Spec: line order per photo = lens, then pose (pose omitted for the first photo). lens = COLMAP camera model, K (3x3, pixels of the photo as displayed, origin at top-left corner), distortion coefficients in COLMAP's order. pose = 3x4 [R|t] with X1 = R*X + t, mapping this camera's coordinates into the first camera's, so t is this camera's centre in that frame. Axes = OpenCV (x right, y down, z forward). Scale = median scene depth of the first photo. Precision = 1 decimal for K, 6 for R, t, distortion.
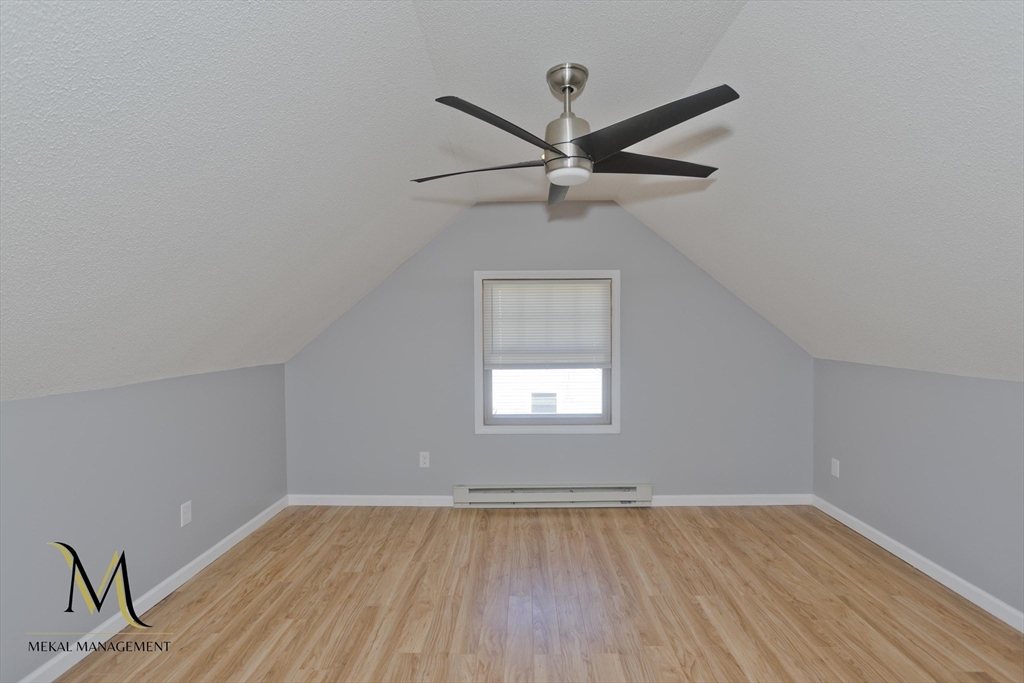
lens RADIAL K [[487.9, 0, 515.8], [0, 487.9, 336.6], [0, 0, 1]] dist [-0.045060, 0.025568]
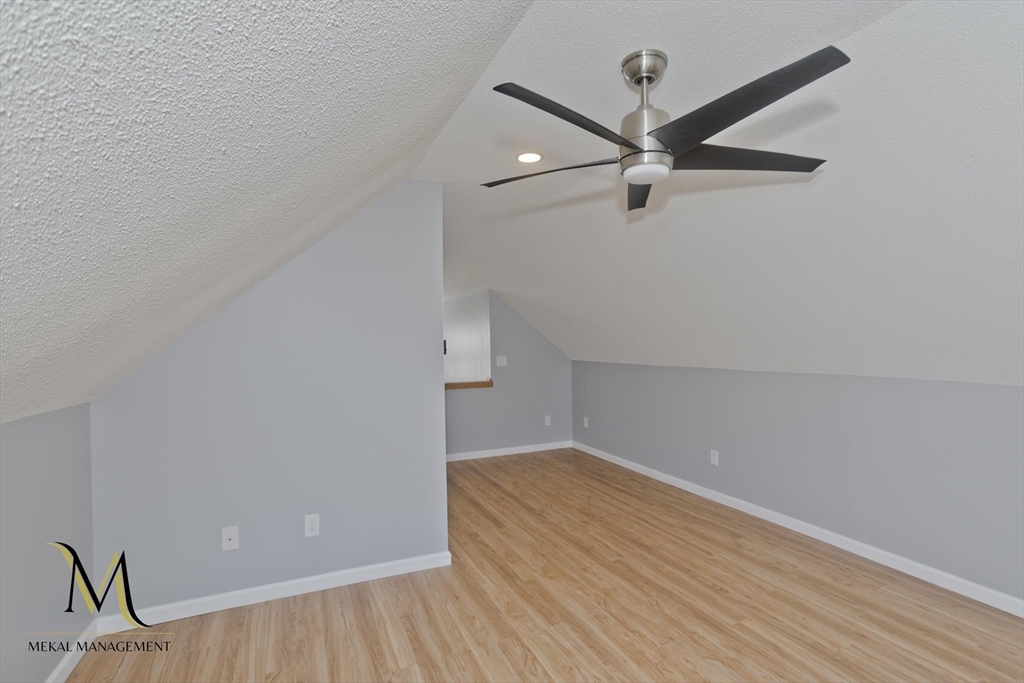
lens RADIAL K [[487.9, 0, 510.4], [0, 487.9, 340.8], [0, 0, 1]] dist [-0.045060, 0.025568]
pose [[-0.910059, 0.023210, -0.413828, 0.430192], [0.017780, 0.999698, 0.016970, -0.021197], [0.414097, 0.008086, -0.910197, 1.025991]]
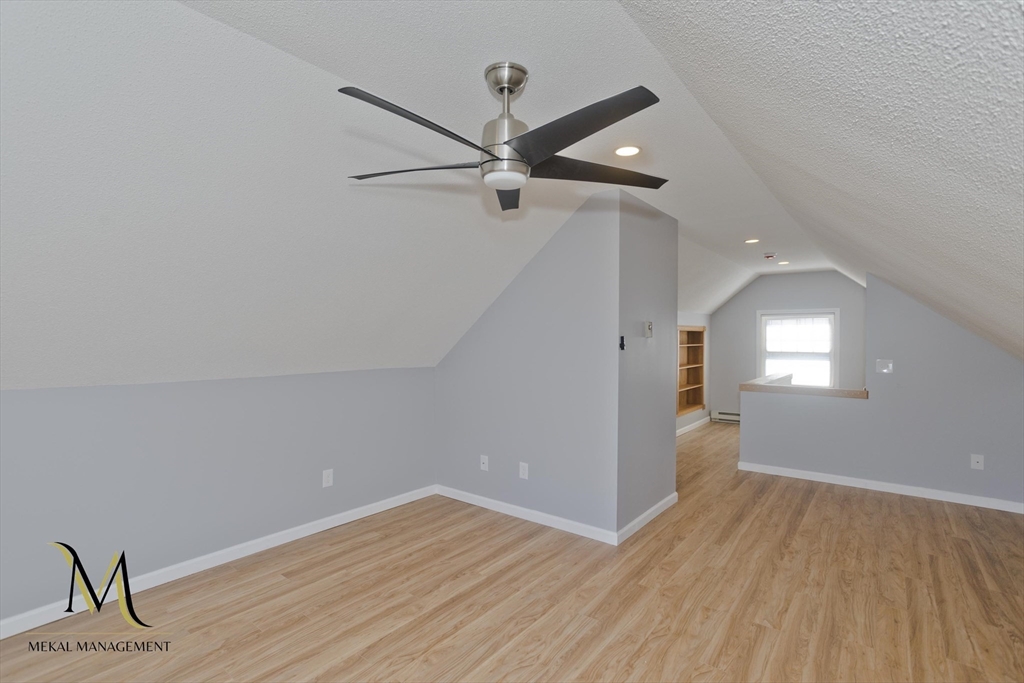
lens RADIAL K [[487.9, 0, 513.3], [0, 487.9, 340.3], [0, 0, 1]] dist [-0.045060, 0.025568]
pose [[-0.797425, -0.000486, 0.603418, -0.287453], [0.011099, 0.999819, 0.015473, -0.018165], [-0.603316, 0.019036, -0.797275, 1.050609]]
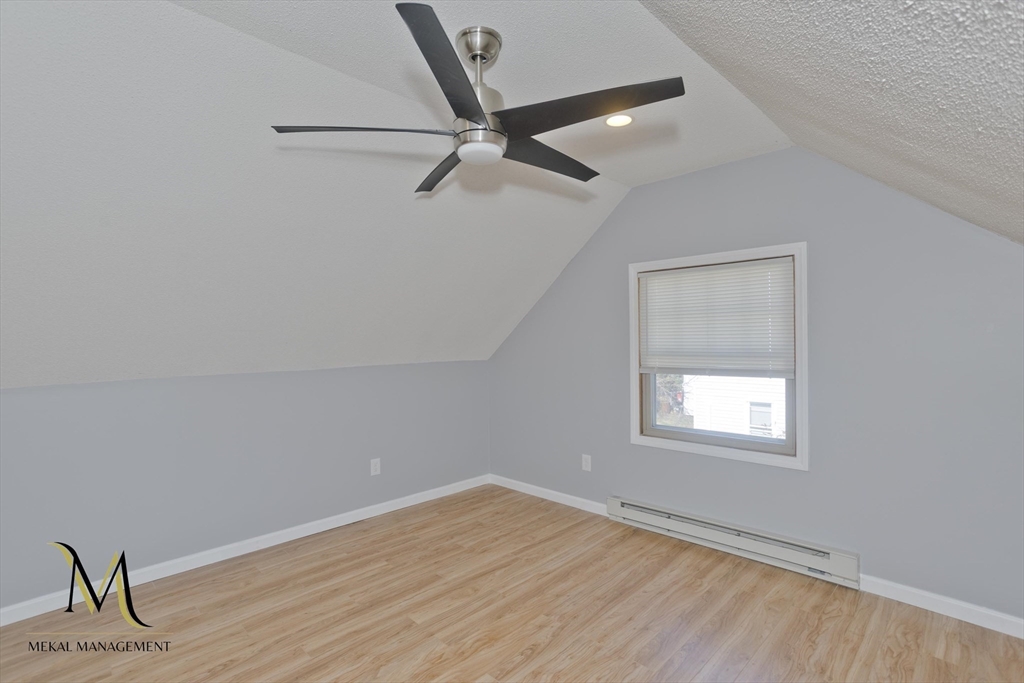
lens RADIAL K [[487.9, 0, 519.2], [0, 487.9, 338.8], [0, 0, 1]] dist [-0.045060, 0.025568]
pose [[0.724562, -0.004935, -0.689192, 0.467072], [-0.000010, 0.999974, -0.007172, 0.012902], [0.689210, 0.005203, 0.724543, 0.235977]]
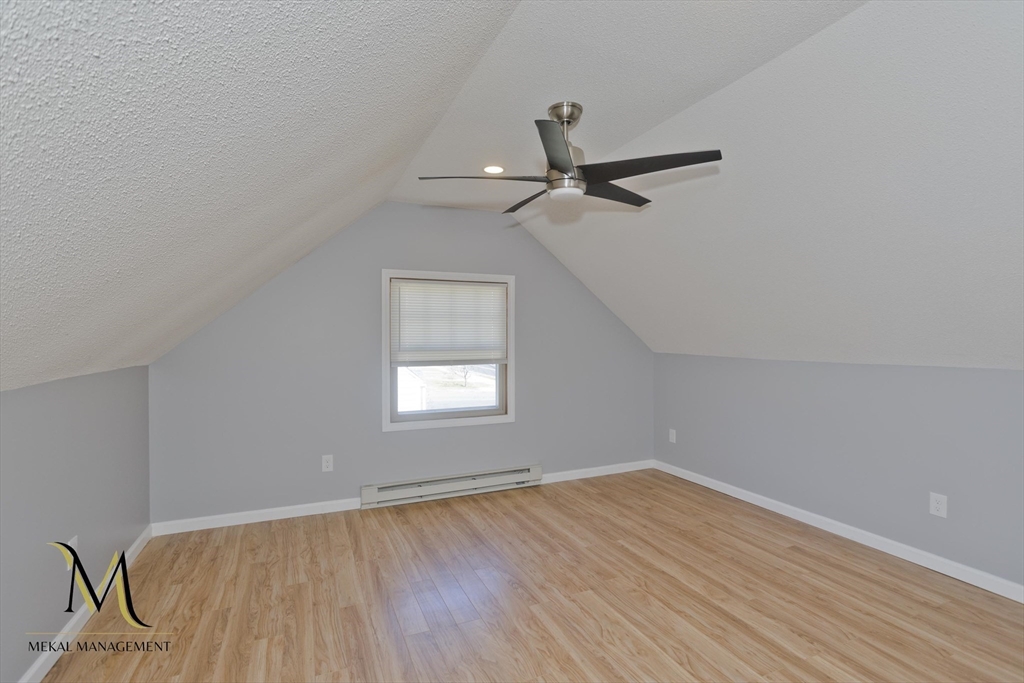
lens RADIAL K [[487.9, 0, 517.1], [0, 487.9, 333.9], [0, 0, 1]] dist [-0.045060, 0.025568]
pose [[0.904885, 0.006404, 0.425608, -0.306769], [0.003708, 0.999730, -0.022927, 0.027463], [-0.425640, 0.022325, 0.904617, -0.022509]]
